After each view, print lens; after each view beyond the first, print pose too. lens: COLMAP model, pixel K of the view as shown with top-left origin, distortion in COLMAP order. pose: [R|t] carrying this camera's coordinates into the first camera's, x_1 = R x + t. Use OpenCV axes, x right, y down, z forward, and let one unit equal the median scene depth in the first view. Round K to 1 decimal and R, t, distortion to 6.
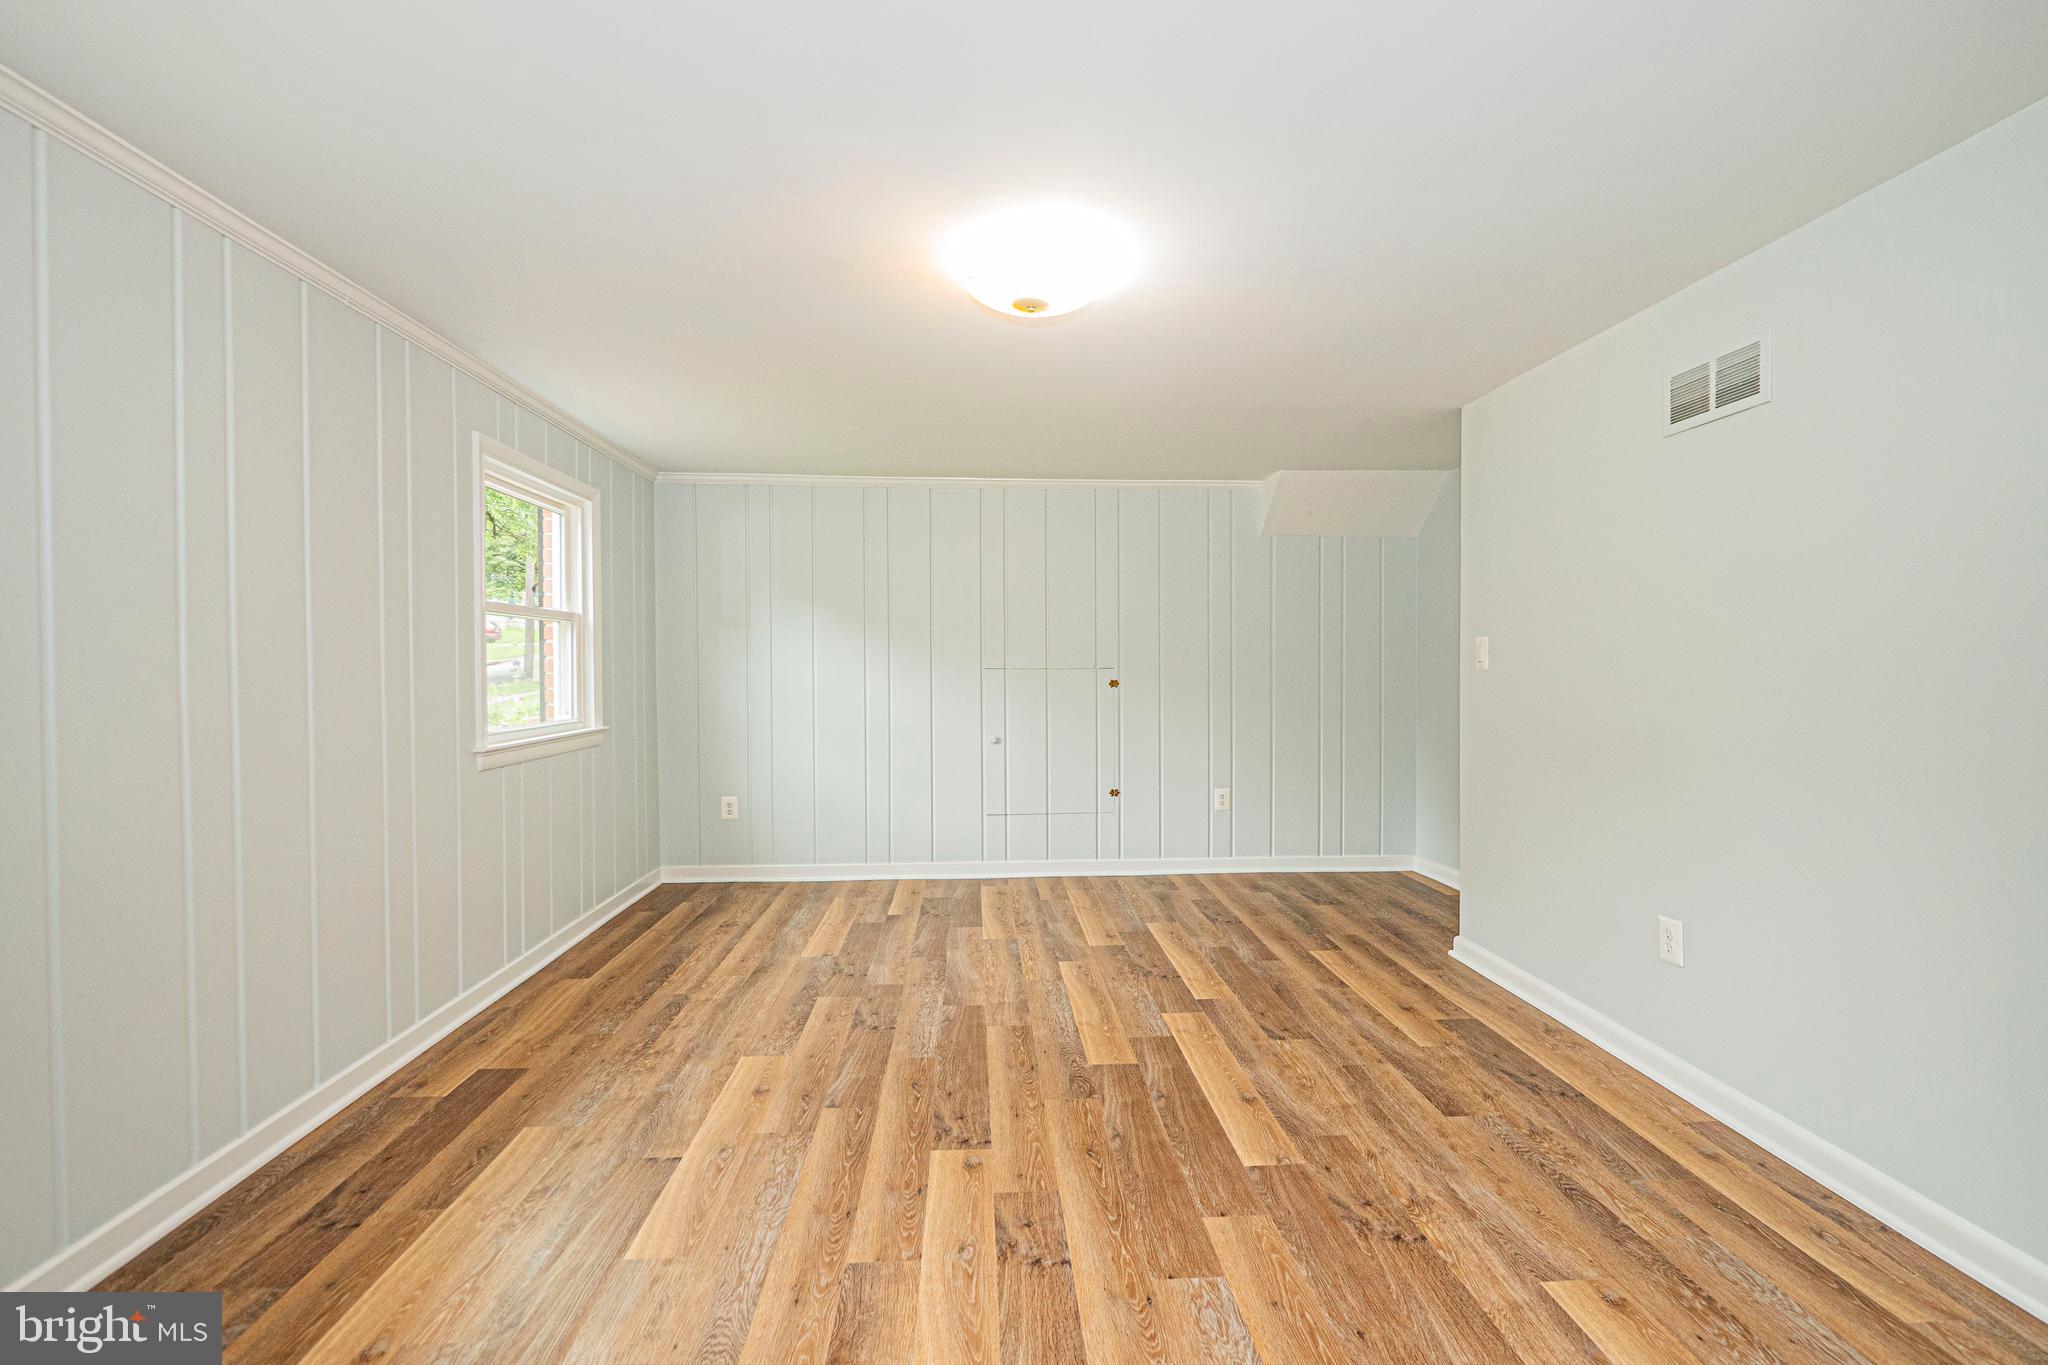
lens RADIAL K [[868.7, 0, 1029.8], [0, 868.7, 673.7], [0, 0, 1]] dist [-0.006515, 0.001164]
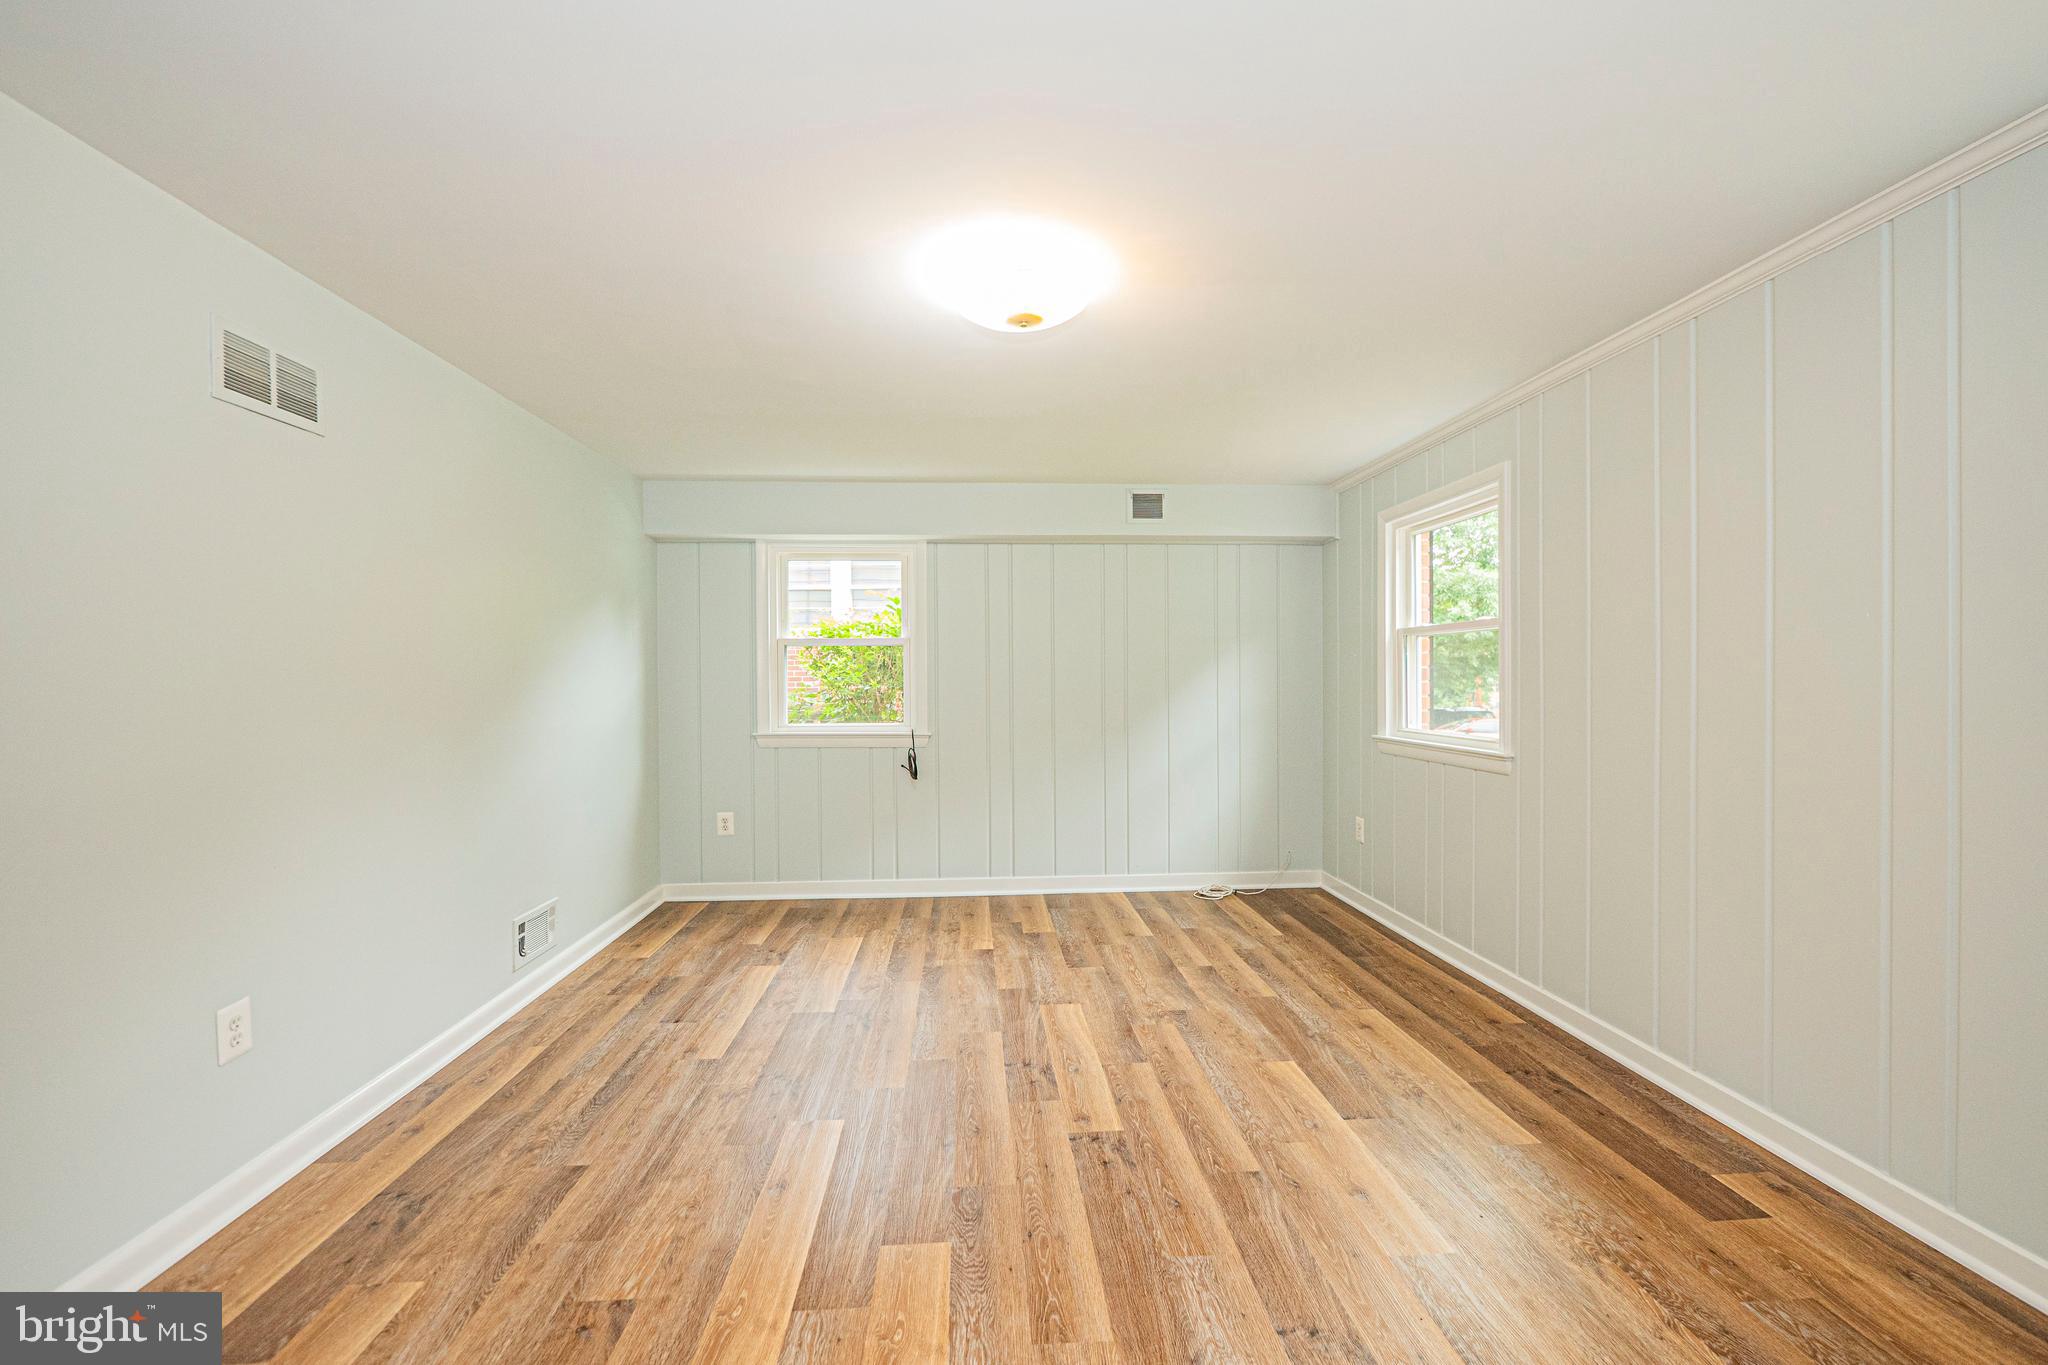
lens RADIAL K [[868.7, 0, 1030.7], [0, 868.7, 687.1], [0, 0, 1]] dist [-0.006515, 0.001164]
pose [[-0.999943, 0.008752, -0.006092, 0.003028], [0.008619, 0.999732, 0.021469, -0.022661], [0.006279, 0.021415, -0.999751, 1.908542]]
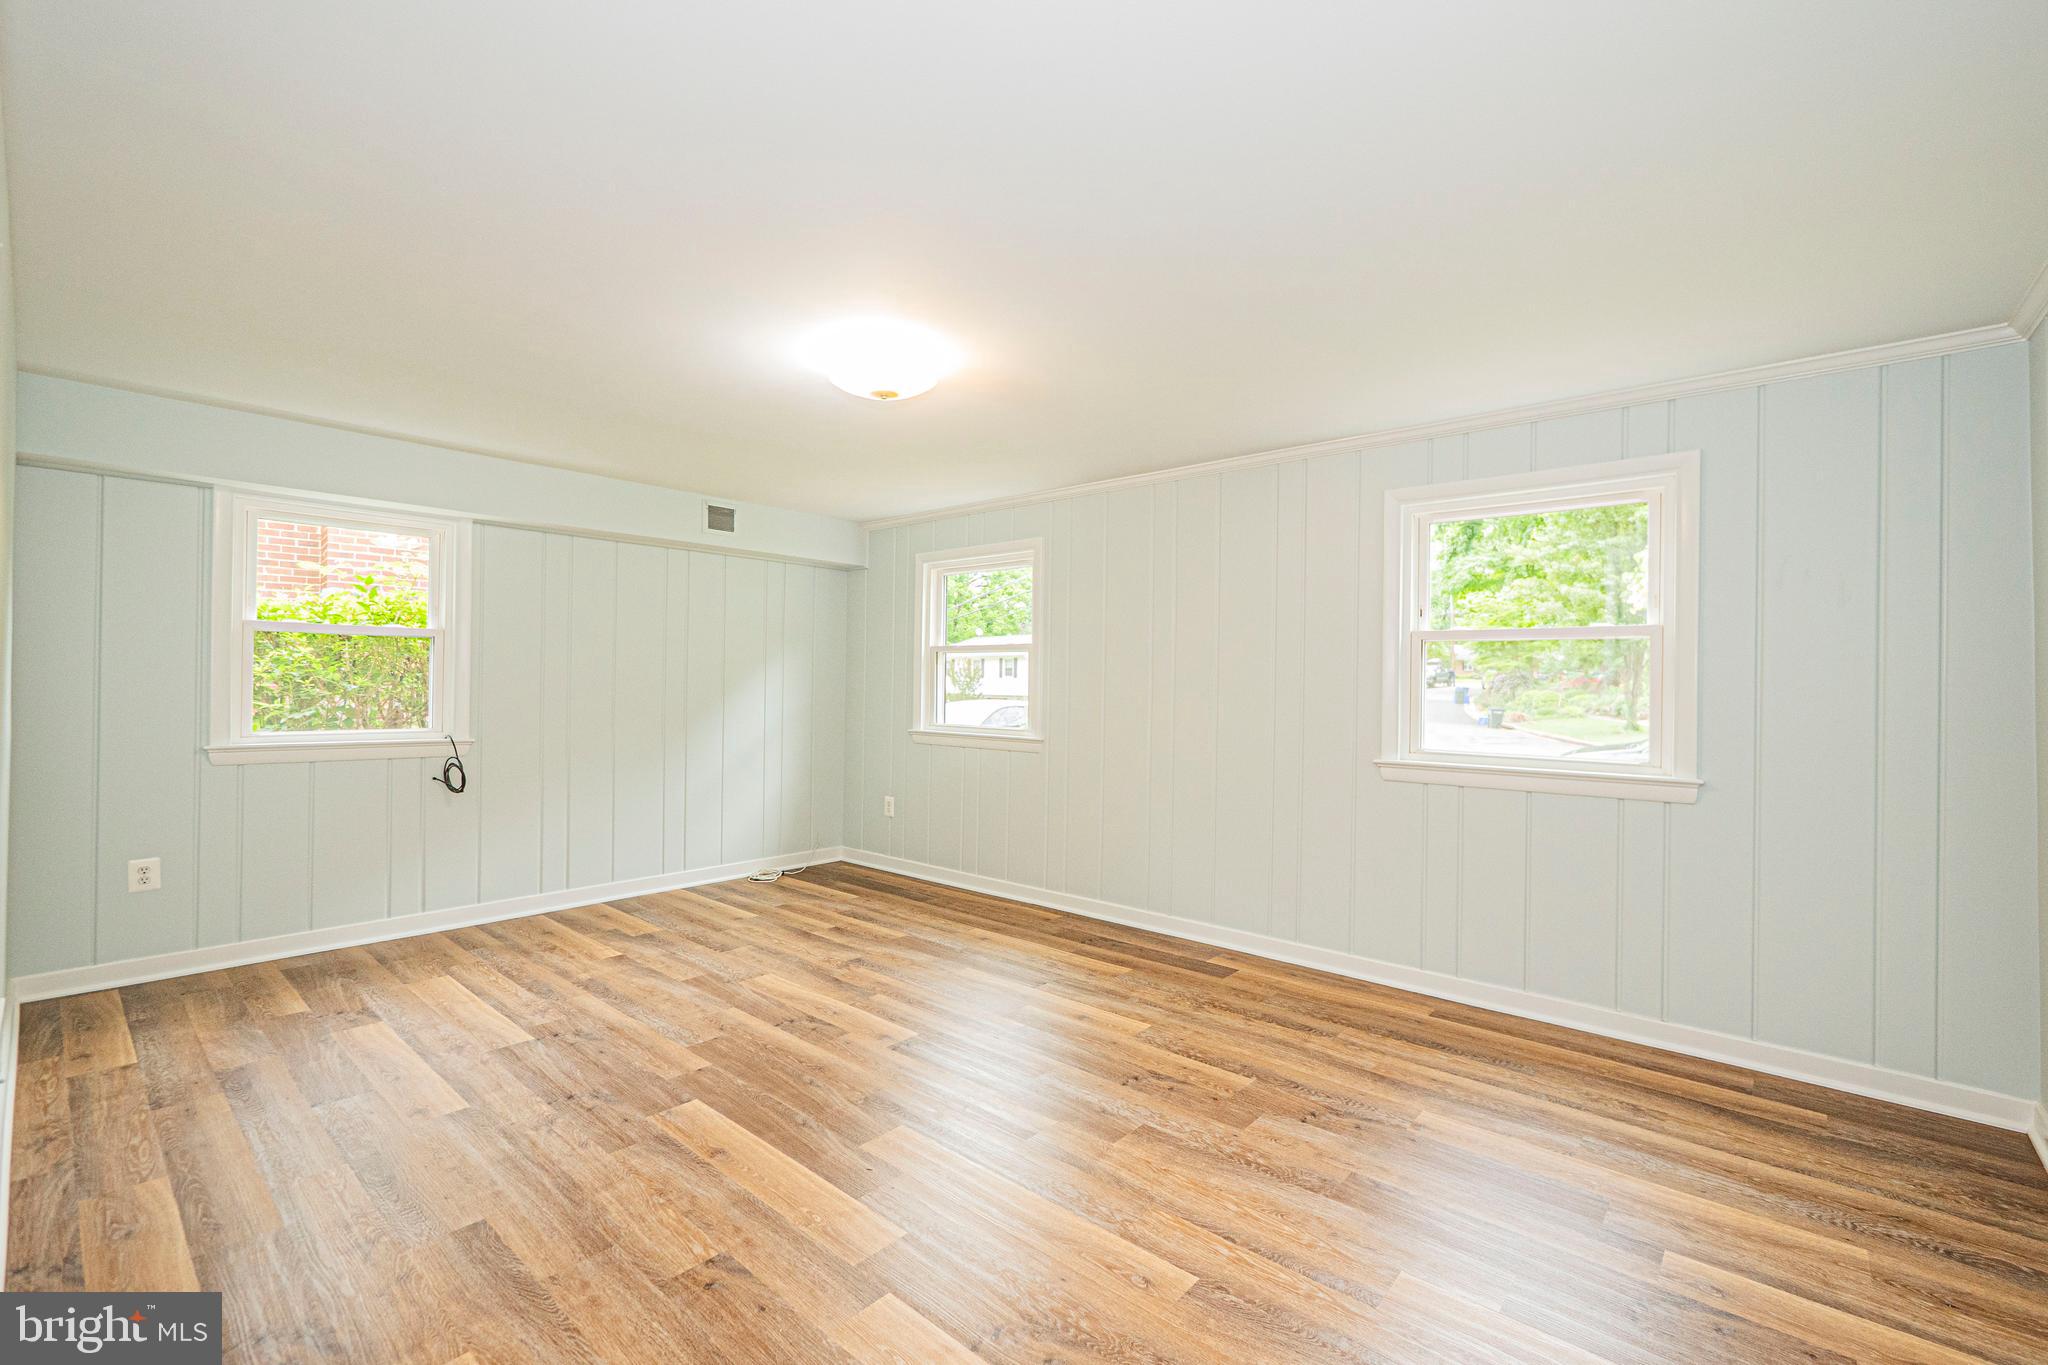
lens RADIAL K [[868.7, 0, 1021.8], [0, 868.7, 680.0], [0, 0, 1]] dist [-0.006515, 0.001164]
pose [[-0.705410, -0.009662, -0.708734, 0.703433], [-0.018718, 0.999812, 0.005000, -0.024266], [0.708553, 0.016793, -0.705458, 1.929089]]
